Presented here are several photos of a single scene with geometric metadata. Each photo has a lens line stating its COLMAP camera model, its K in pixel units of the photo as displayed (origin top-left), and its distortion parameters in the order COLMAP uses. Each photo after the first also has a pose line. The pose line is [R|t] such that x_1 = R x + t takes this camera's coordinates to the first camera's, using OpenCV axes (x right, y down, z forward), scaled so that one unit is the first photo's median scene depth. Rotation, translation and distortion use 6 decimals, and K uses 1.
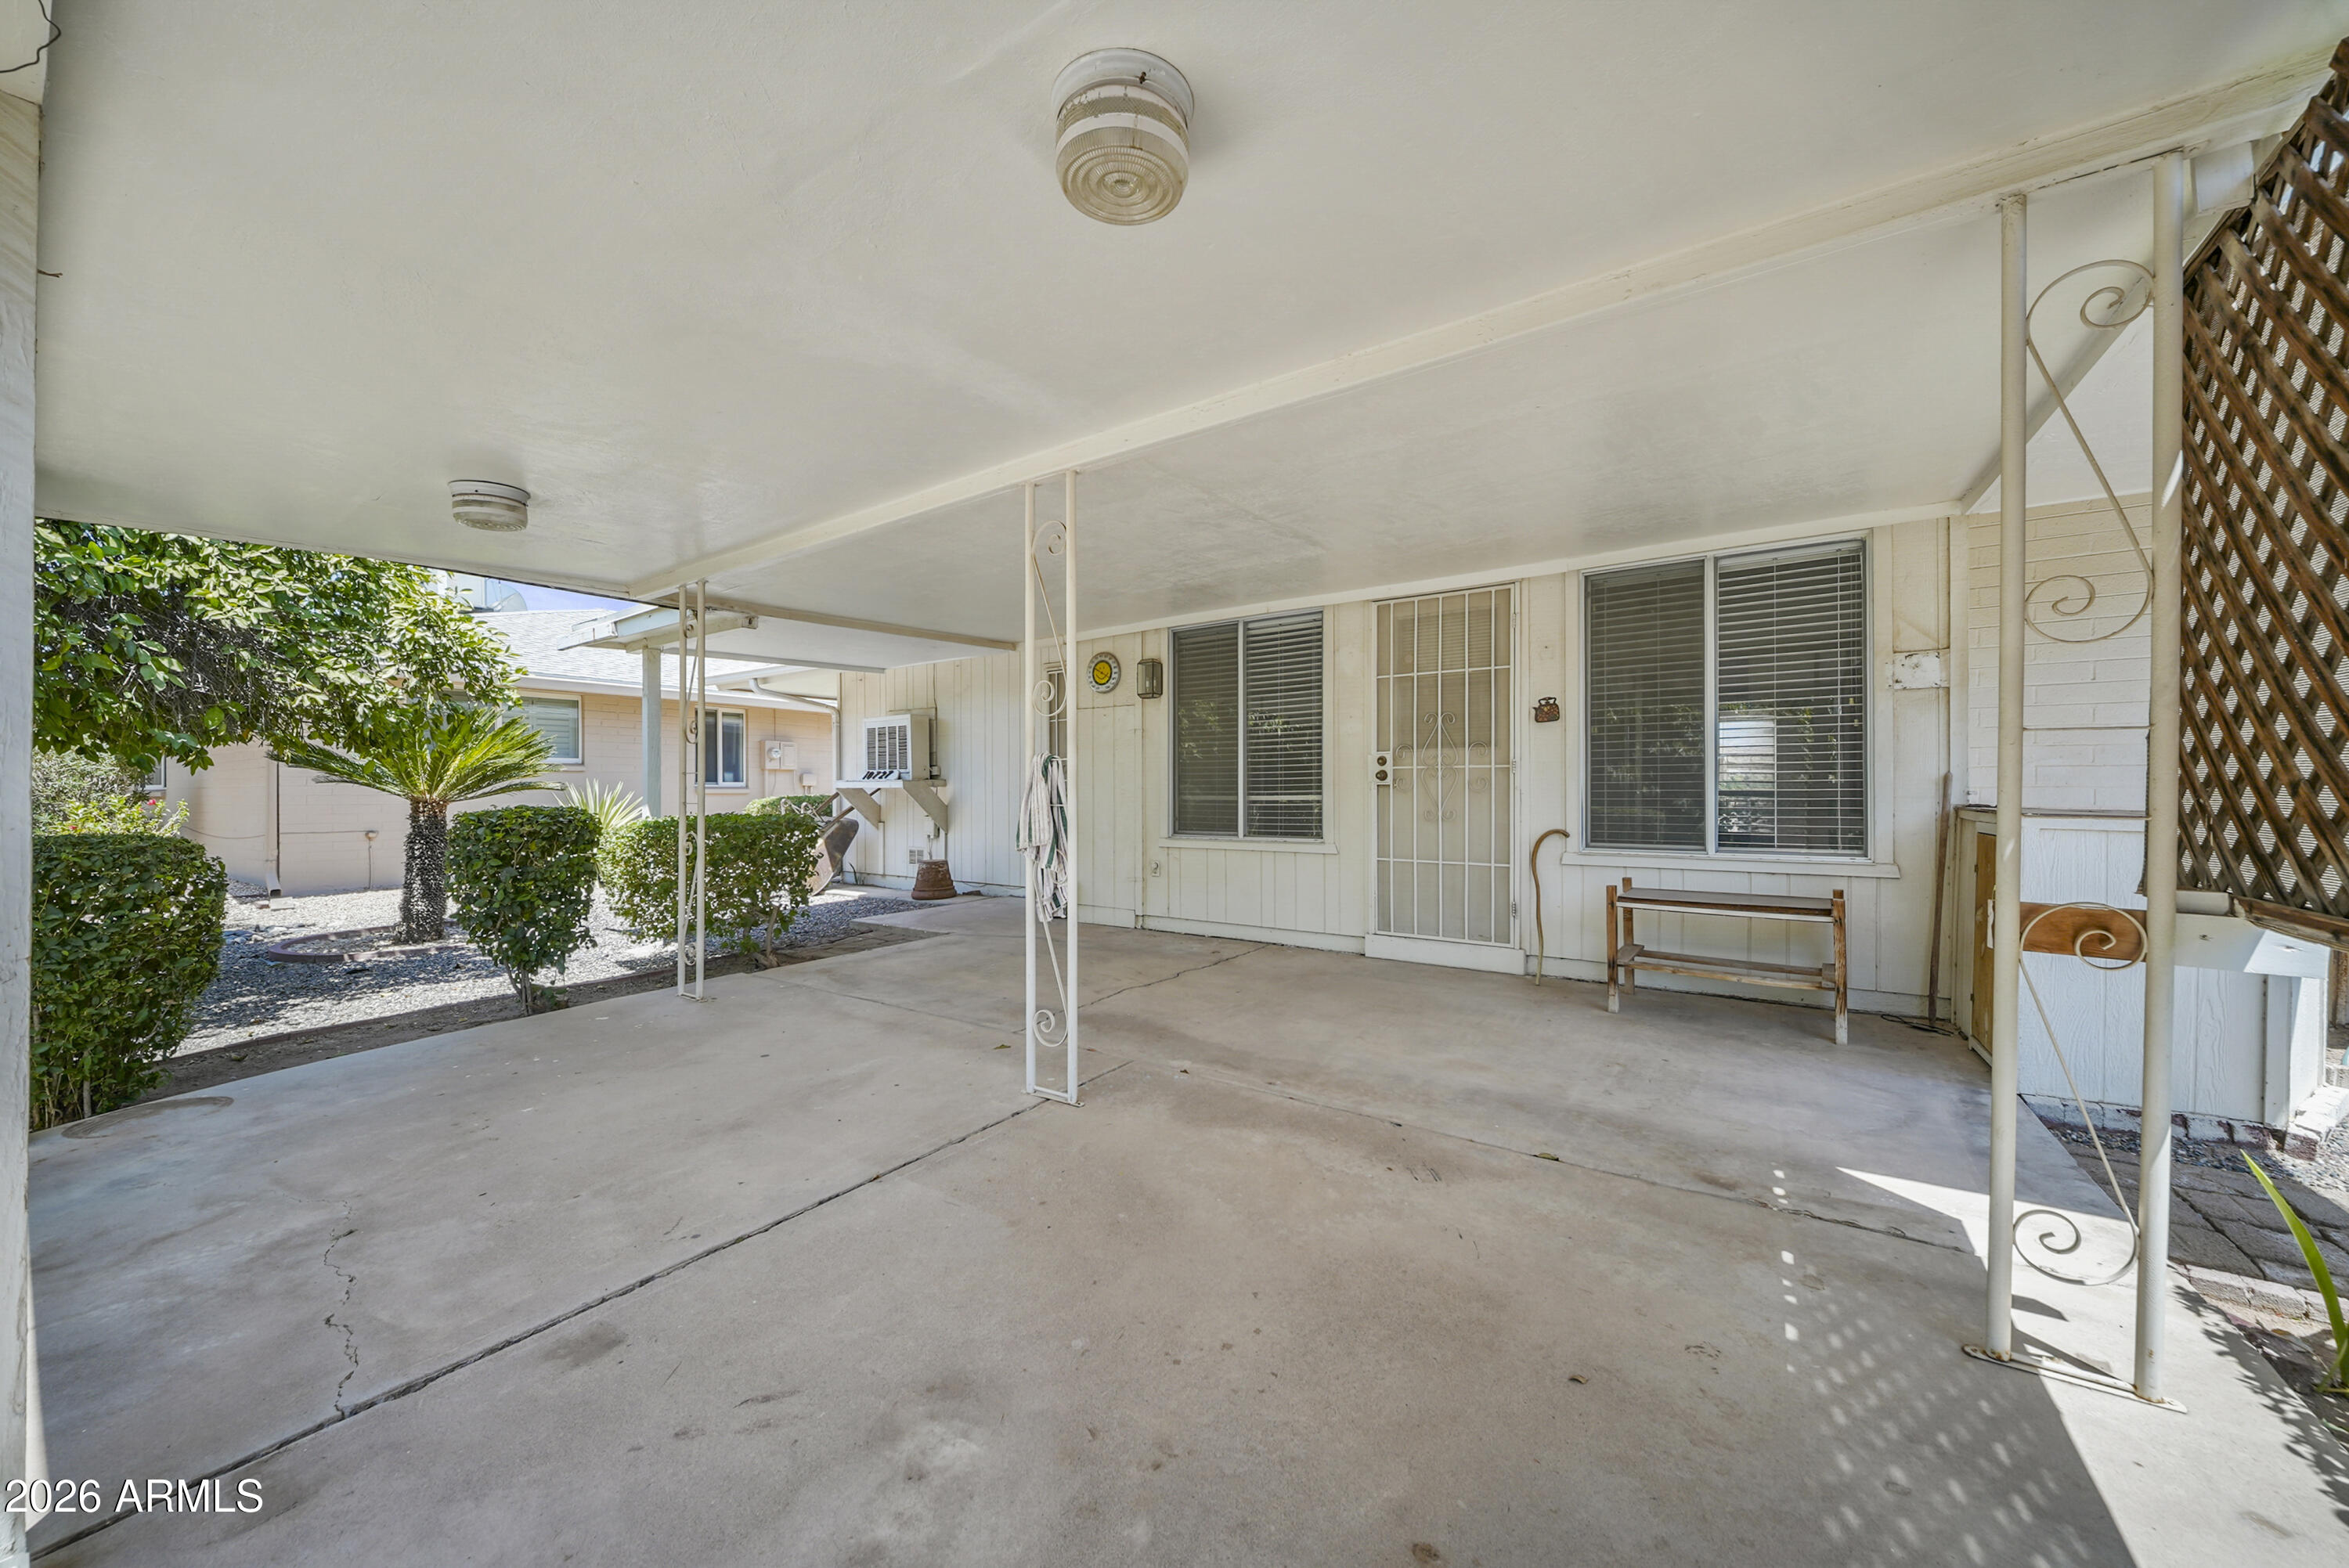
lens RADIAL K [[821.7, 0, 1169.3], [0, 821.7, 782.7], [0, 0, 1]] dist [0.012921, -0.010144]
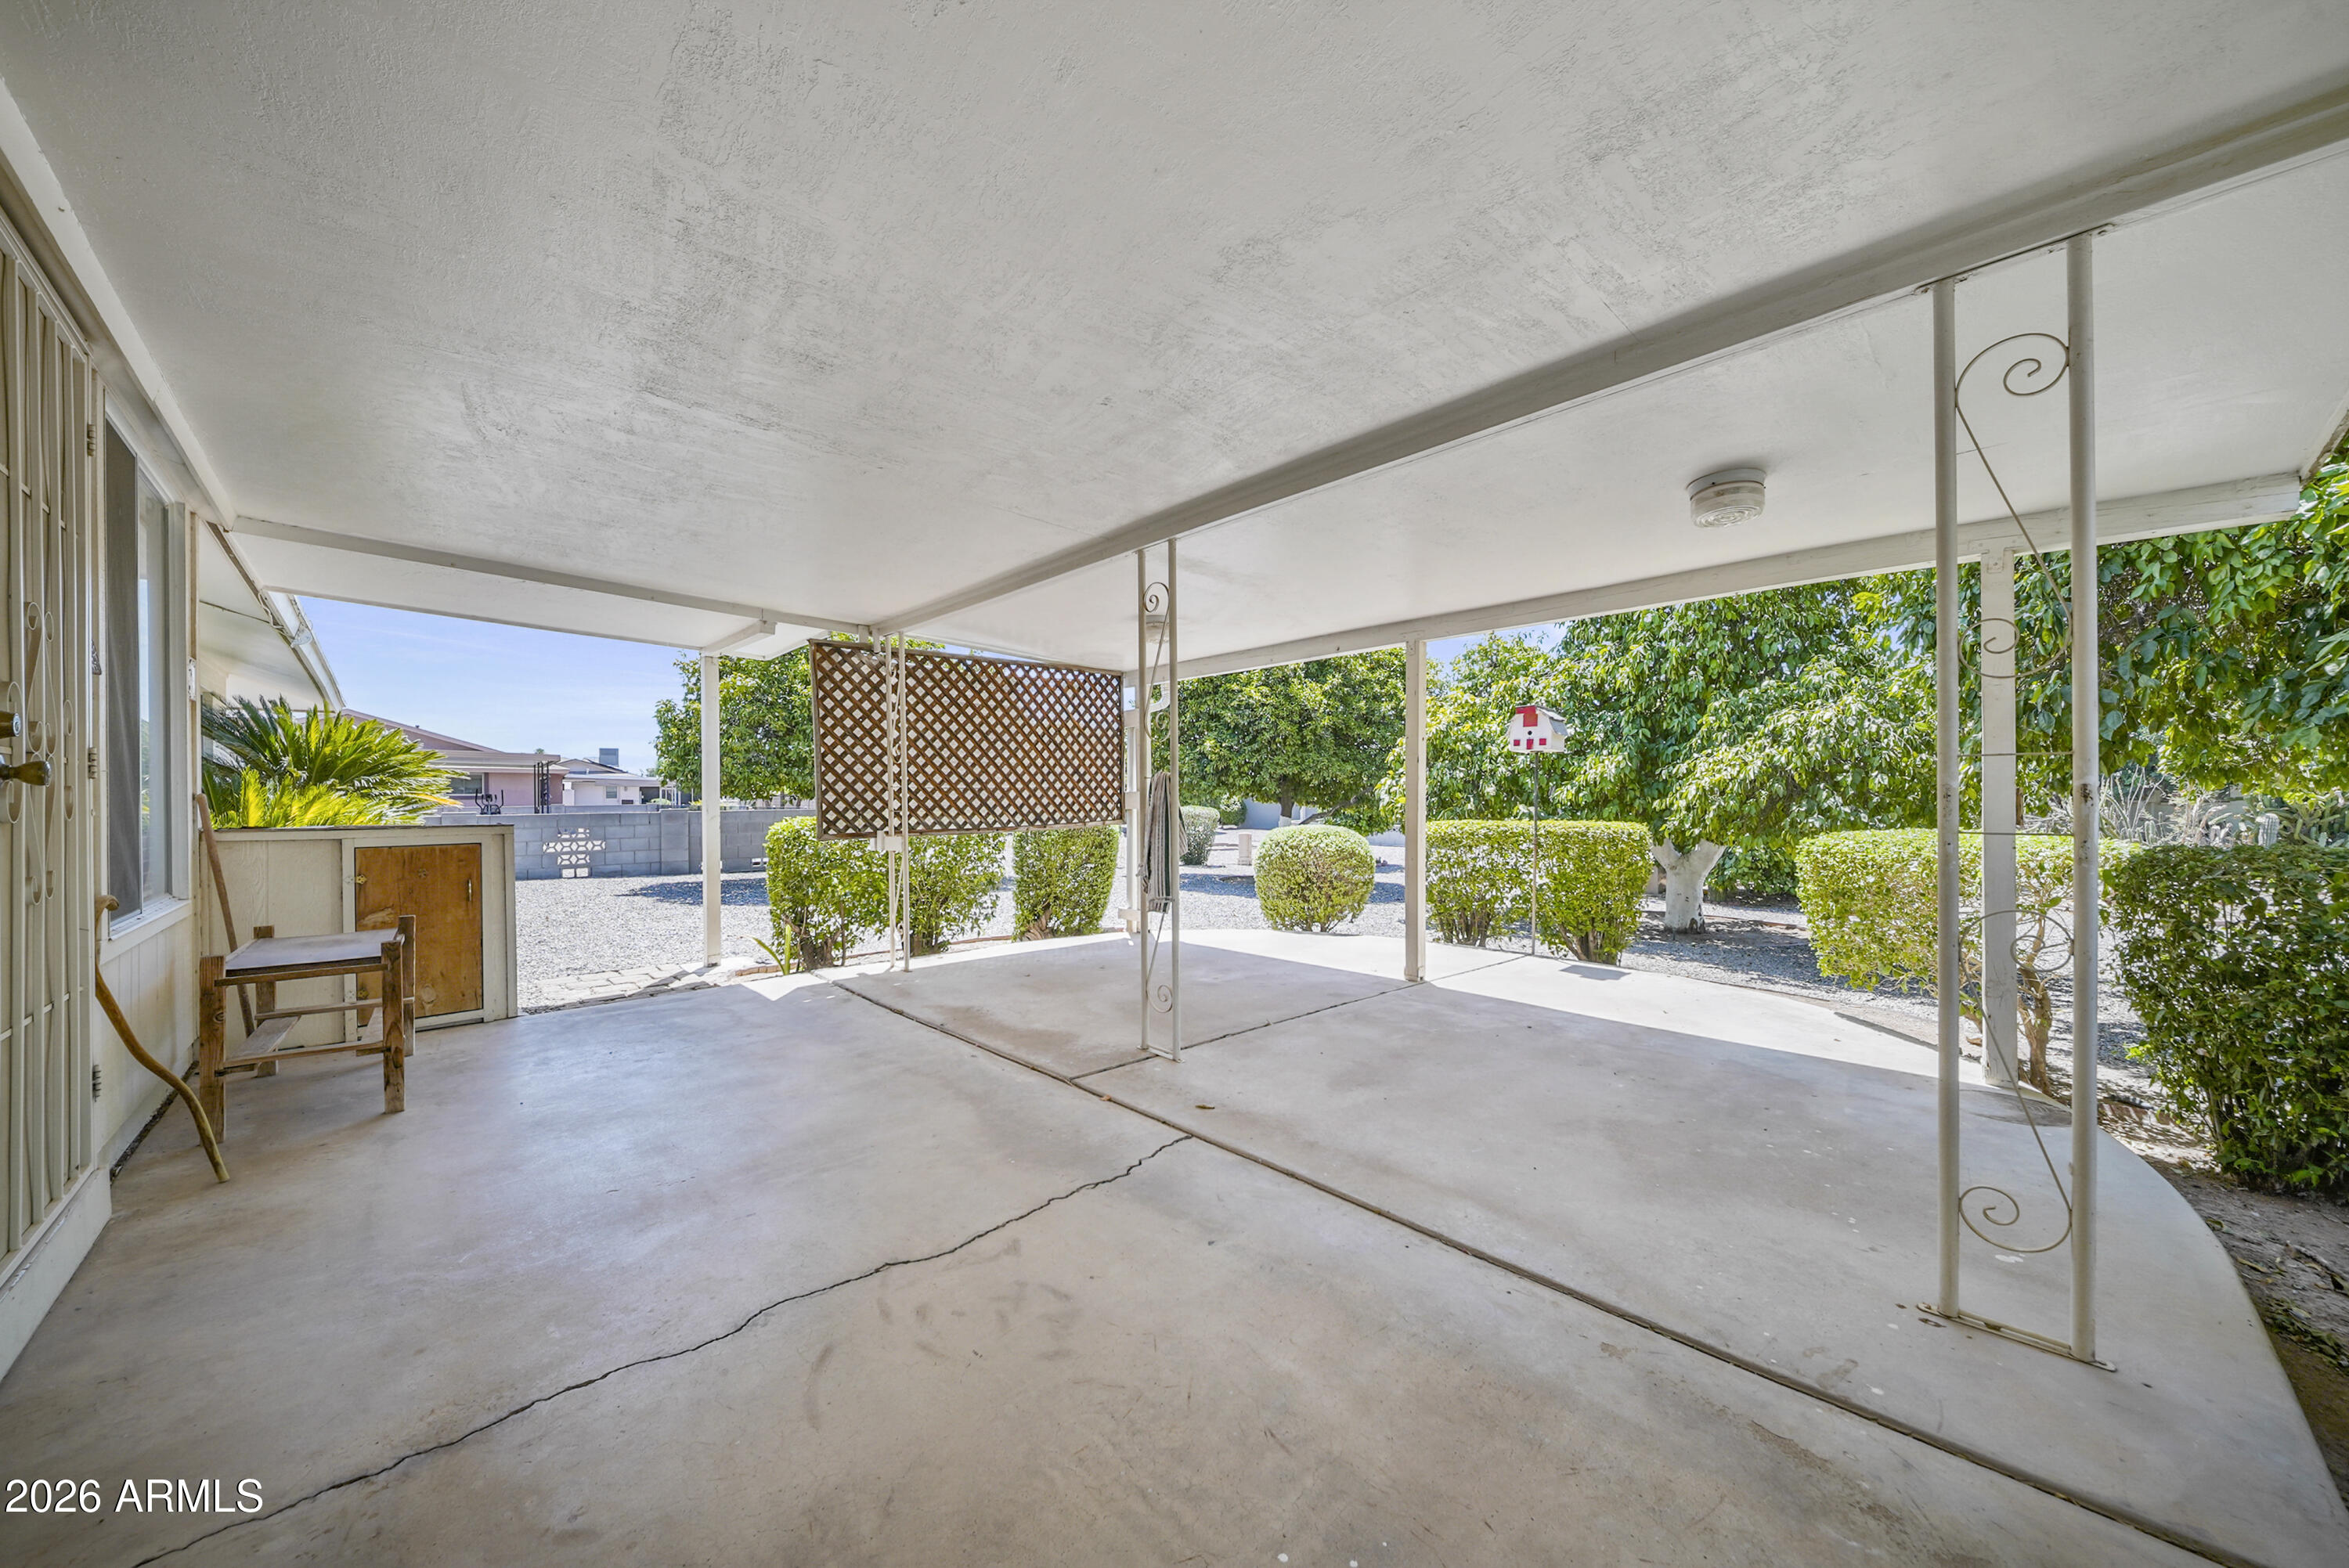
lens RADIAL K [[821.7, 0, 1169.3], [0, 821.7, 782.7], [0, 0, 1]] dist [0.012921, -0.010144]
pose [[-0.977456, 0.013333, 0.210718, -0.450147], [0.008169, 0.999645, -0.025357, 0.011626], [-0.210982, -0.023064, -0.977218, 2.368242]]
